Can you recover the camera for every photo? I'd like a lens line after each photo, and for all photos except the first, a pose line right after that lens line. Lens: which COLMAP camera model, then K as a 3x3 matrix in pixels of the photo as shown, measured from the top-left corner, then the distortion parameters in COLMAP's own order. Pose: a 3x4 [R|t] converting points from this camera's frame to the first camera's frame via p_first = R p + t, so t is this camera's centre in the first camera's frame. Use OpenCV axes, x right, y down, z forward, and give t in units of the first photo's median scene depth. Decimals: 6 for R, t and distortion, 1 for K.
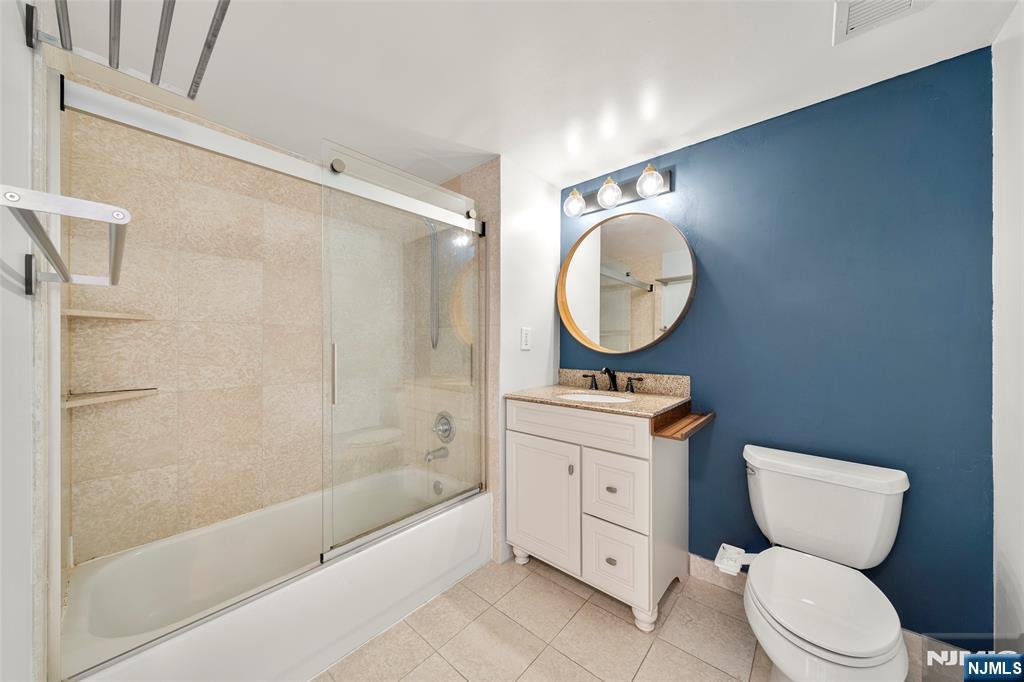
lens RADIAL K [[354.8, 0, 512.0], [0, 354.8, 341.0], [0, 0, 1]] dist [-0.001465, -0.000137]
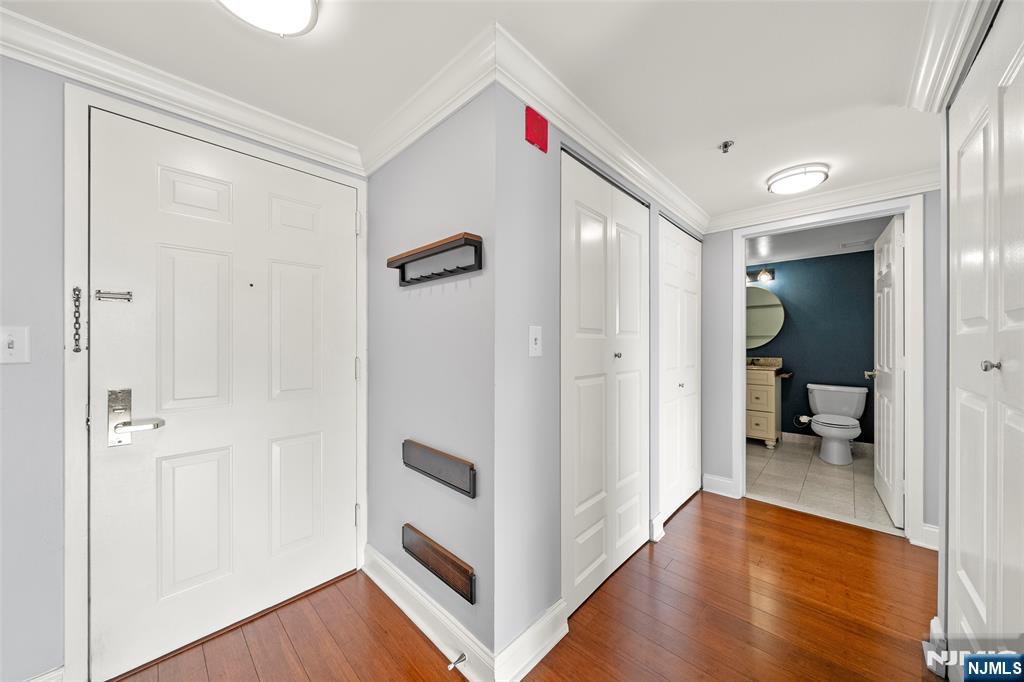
lens RADIAL K [[354.8, 0, 512.0], [0, 354.8, 341.0], [0, 0, 1]] dist [-0.001465, -0.000137]
pose [[0.999099, 0.000751, -0.042442, -1.485793], [-0.000539, 0.999987, 0.005023, -0.033703], [0.042445, -0.004996, 0.999086, -1.801032]]
